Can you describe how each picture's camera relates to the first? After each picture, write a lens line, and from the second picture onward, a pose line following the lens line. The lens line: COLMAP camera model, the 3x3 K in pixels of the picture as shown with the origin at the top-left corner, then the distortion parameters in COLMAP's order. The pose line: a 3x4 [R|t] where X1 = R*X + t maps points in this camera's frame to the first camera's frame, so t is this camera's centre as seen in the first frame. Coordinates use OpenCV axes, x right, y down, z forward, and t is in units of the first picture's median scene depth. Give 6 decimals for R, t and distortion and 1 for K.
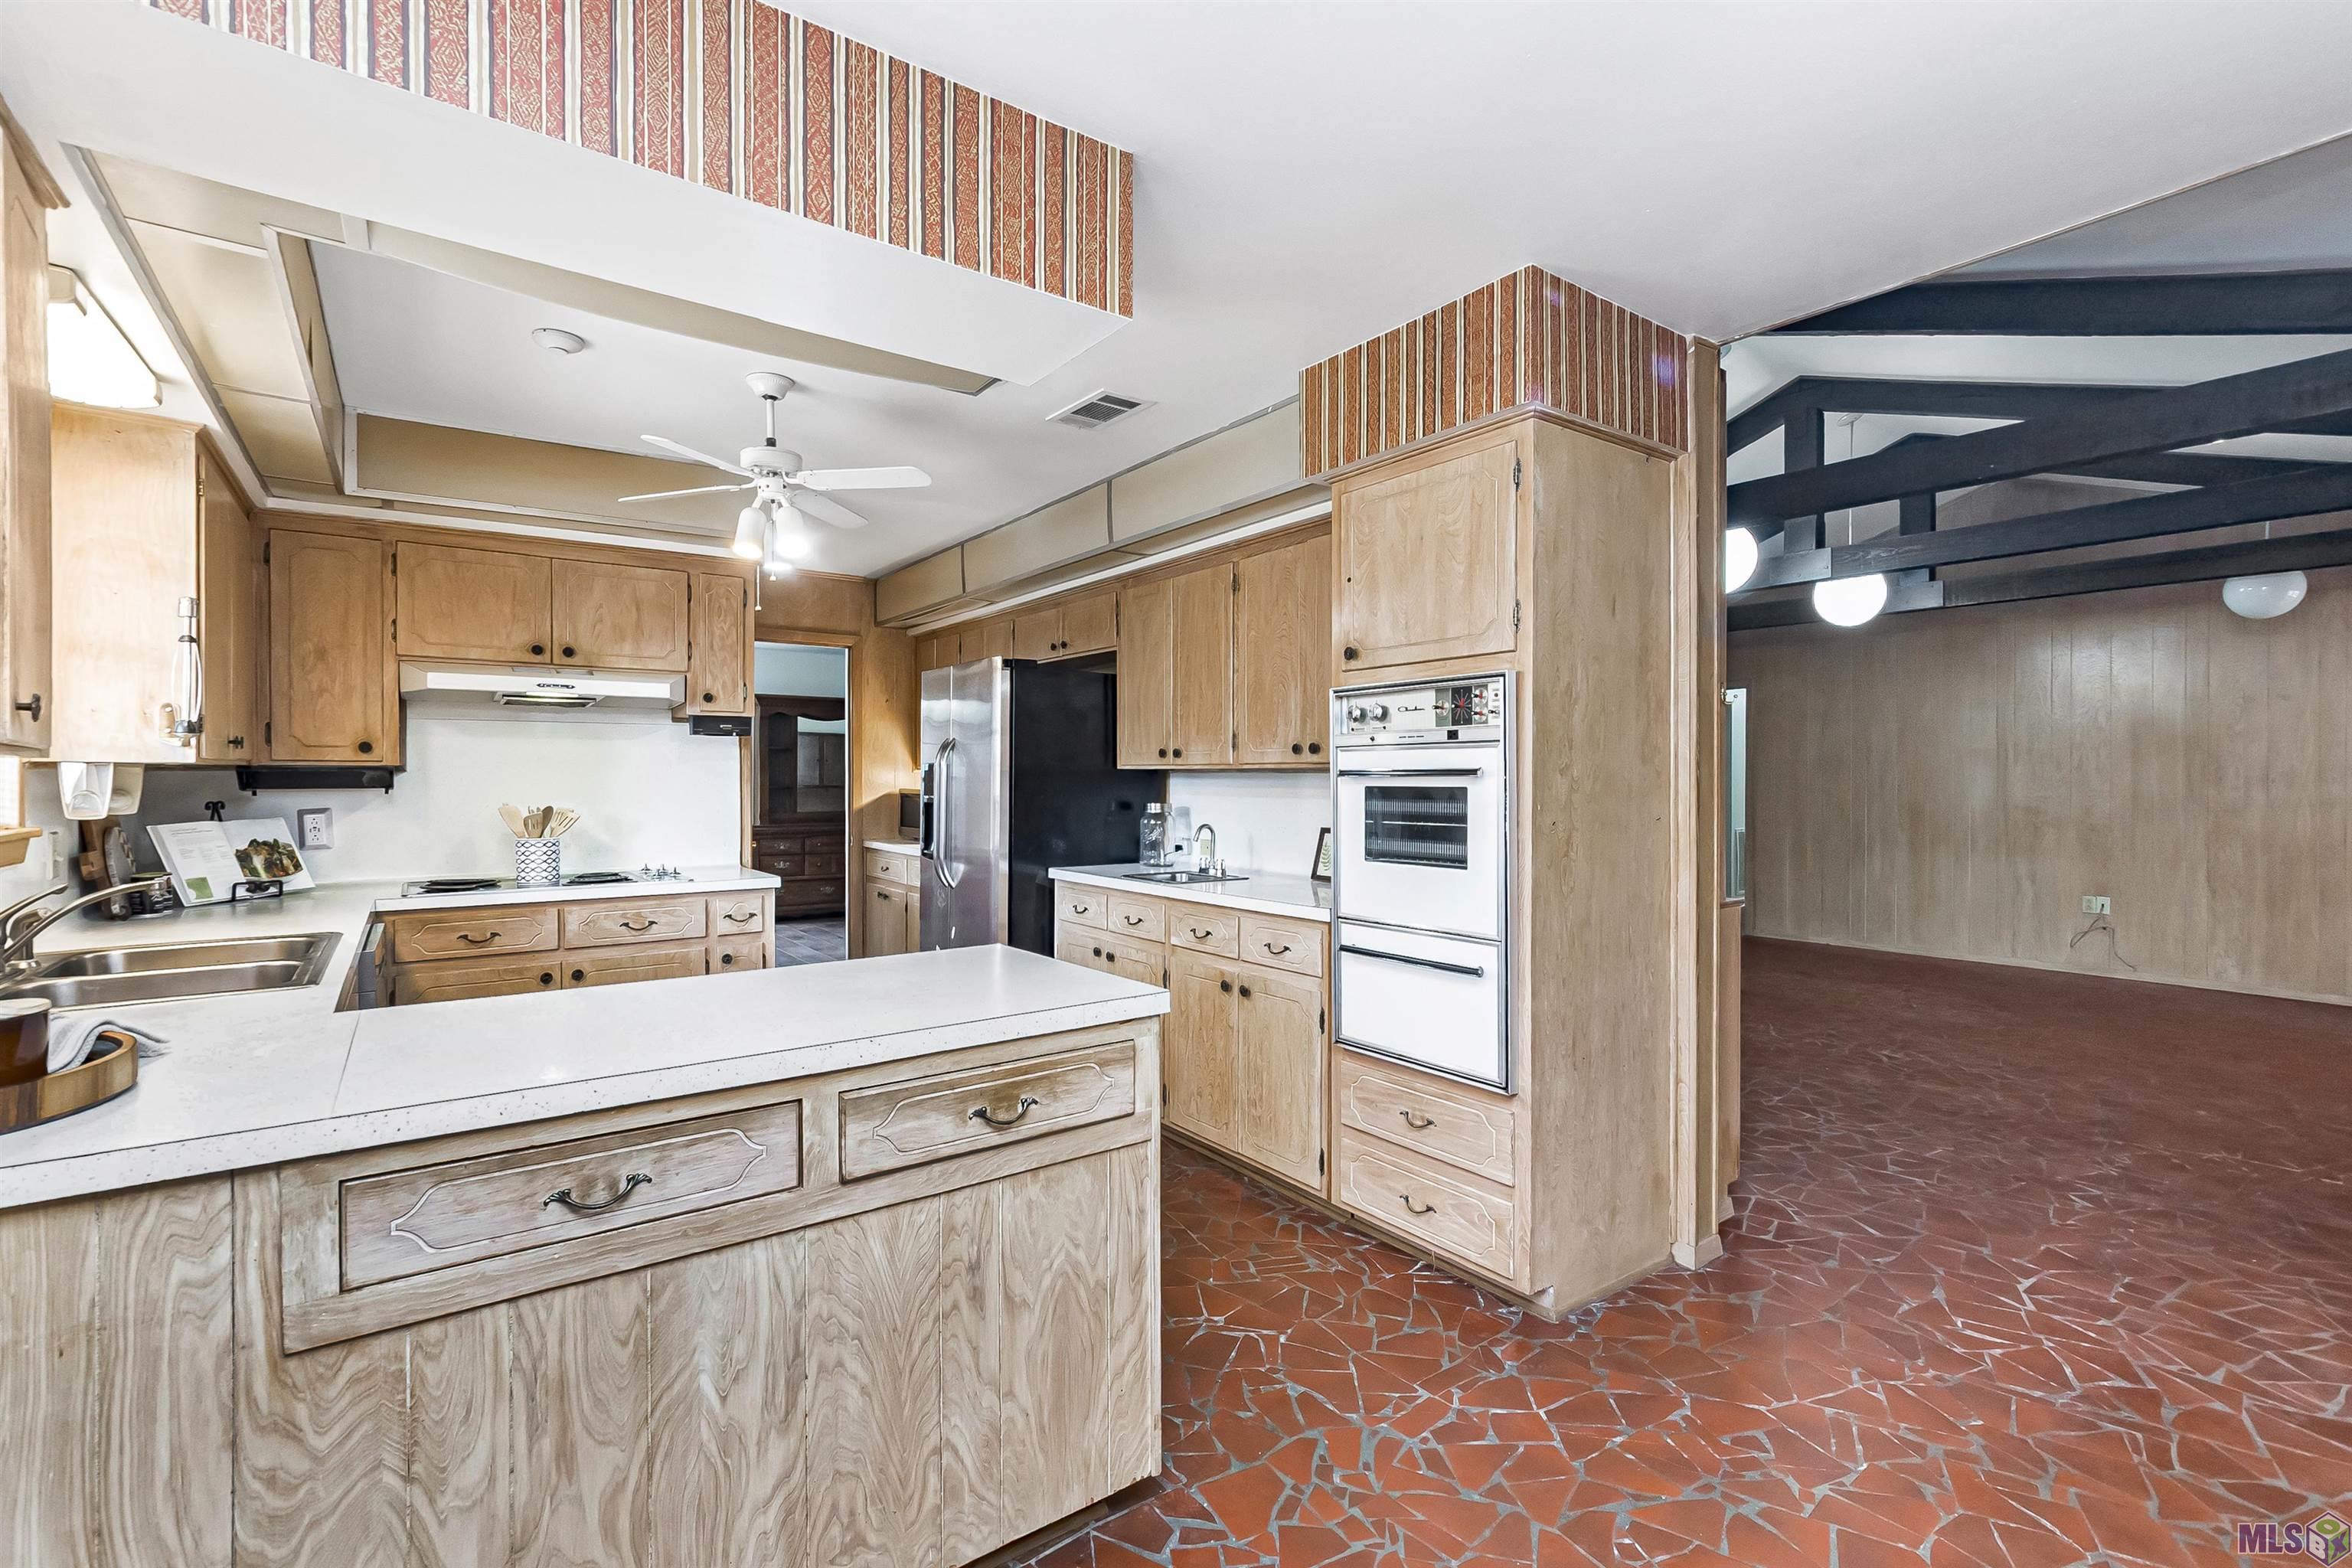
lens RADIAL K [[1057.9, 0, 1187.2], [0, 1057.9, 784.0], [0, 0, 1]] dist [0.000426, 0.000897]
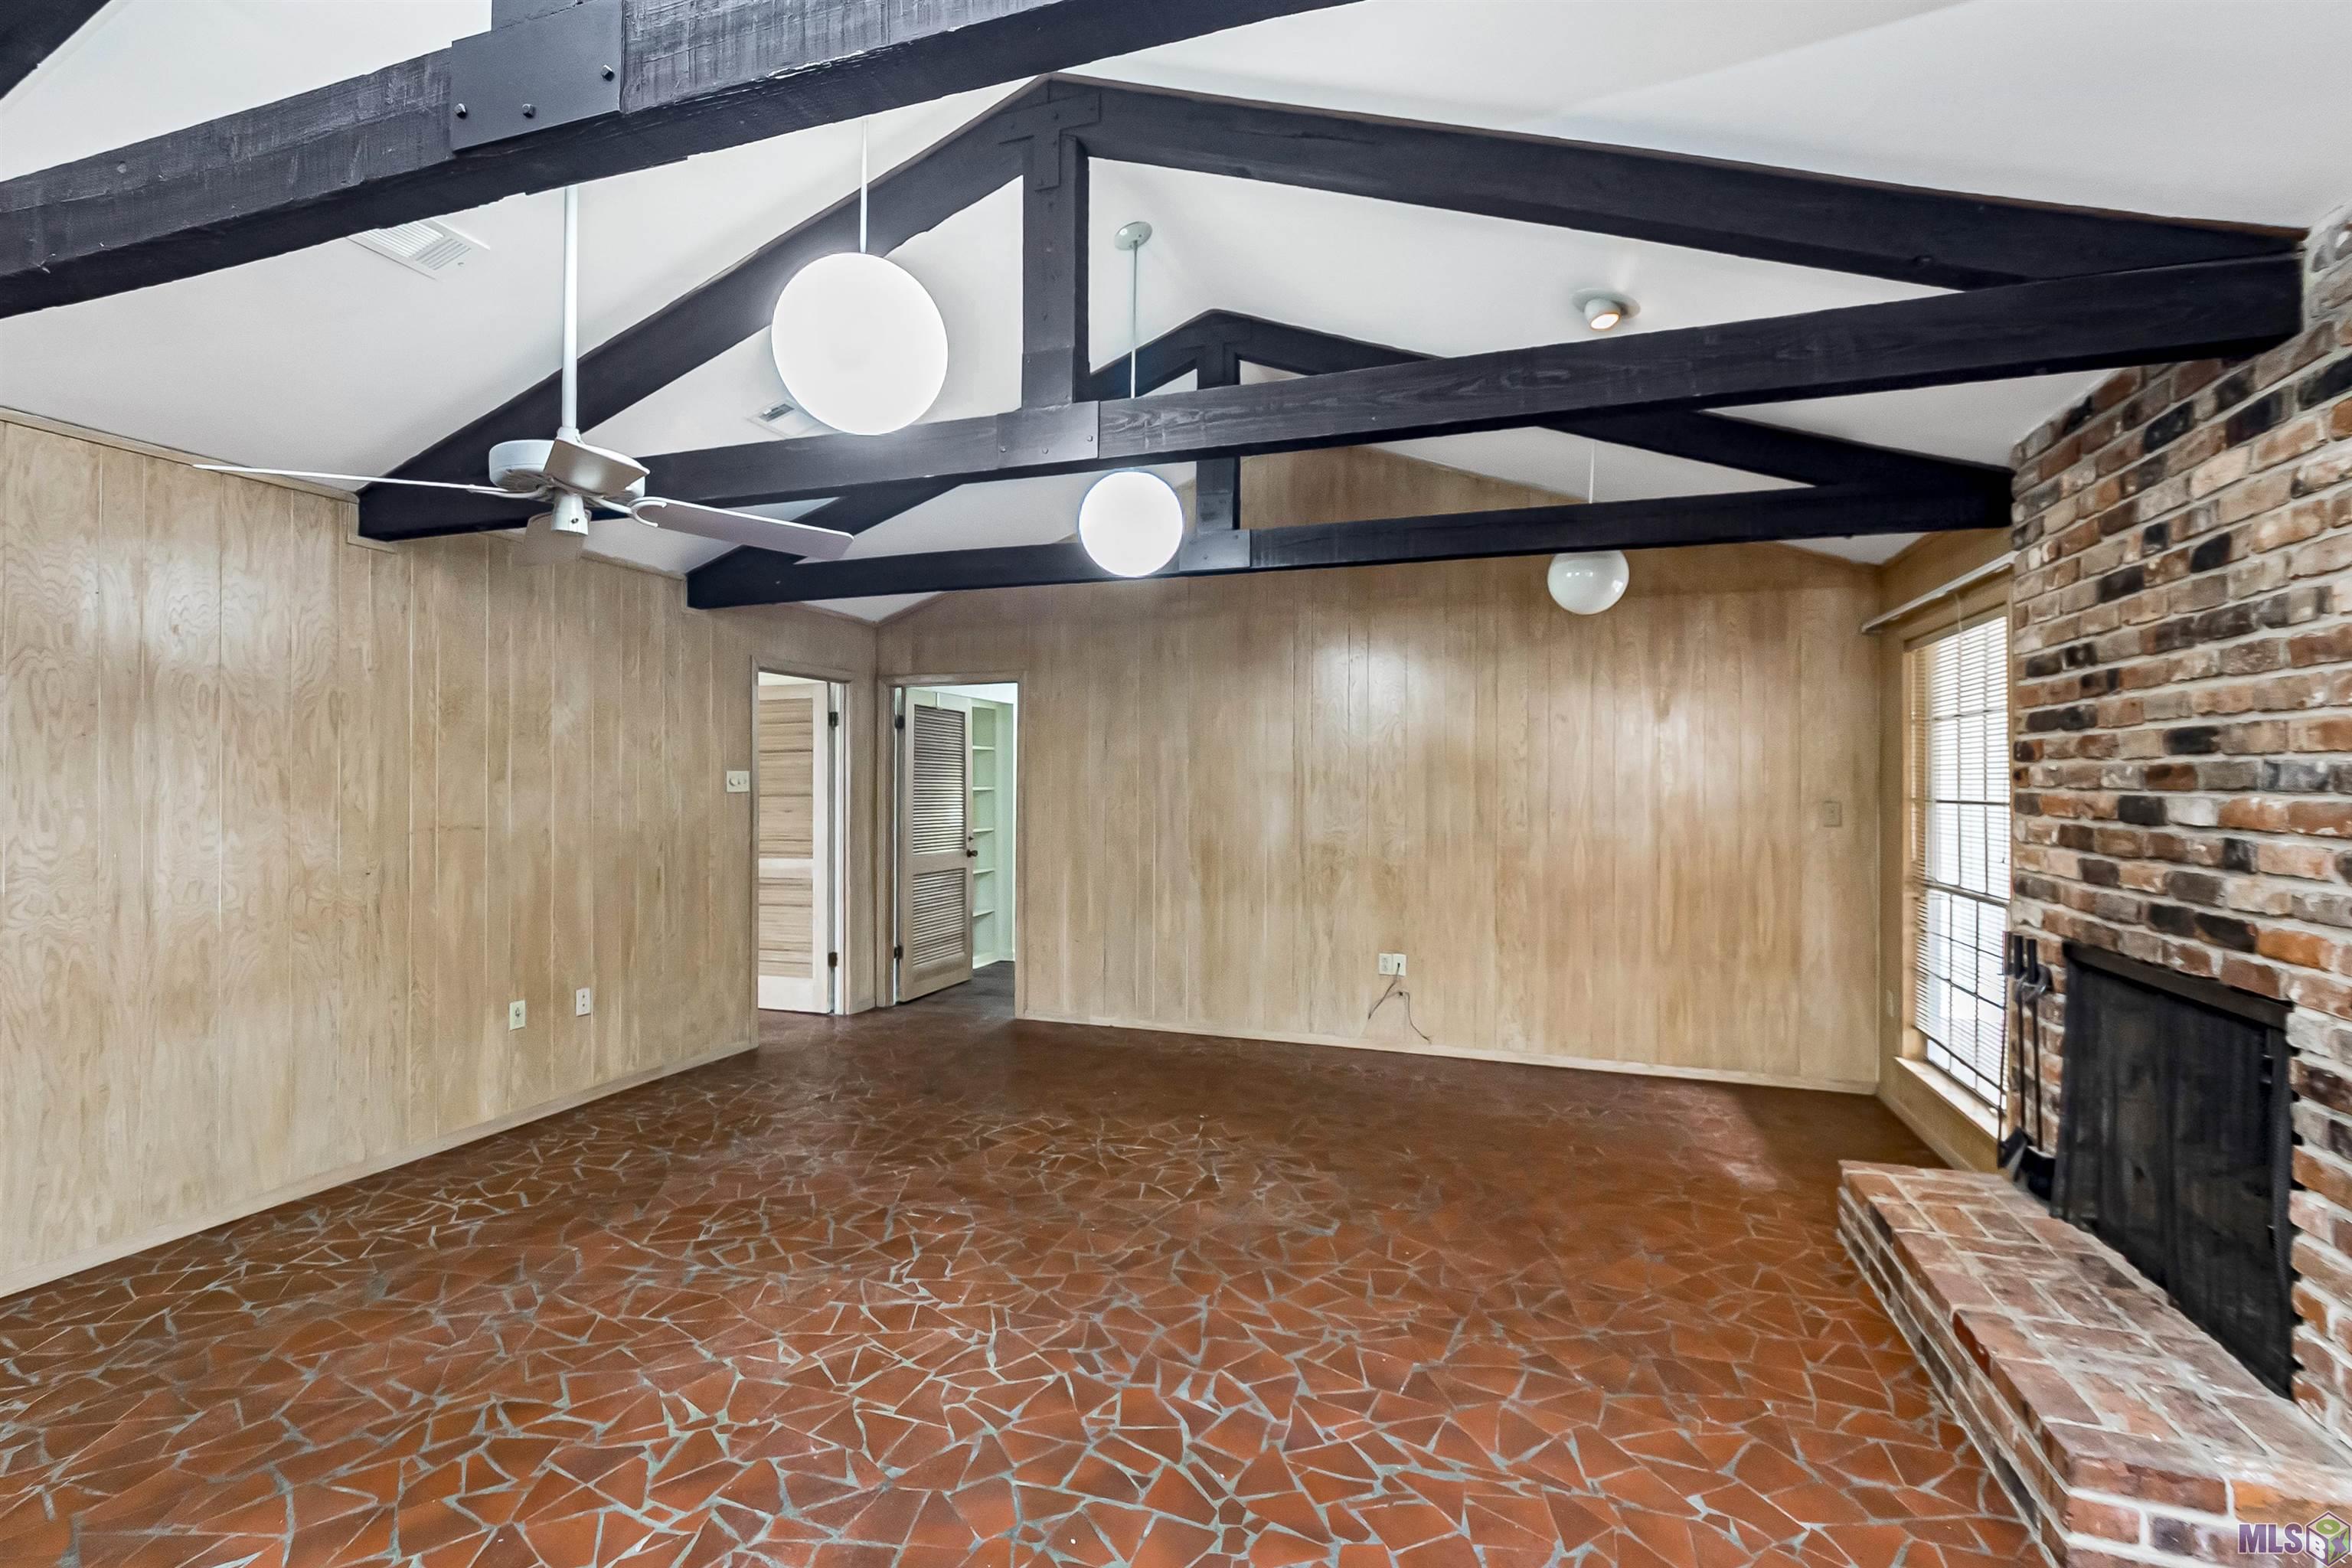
lens RADIAL K [[1057.9, 0, 1179.3], [0, 1057.9, 771.3], [0, 0, 1]] dist [0.000426, 0.000897]
pose [[0.830015, -0.006065, 0.557709, 0.269308], [0.005048, 0.999982, 0.003362, -0.038346], [-0.557719, 0.000025, 0.830030, 0.415567]]
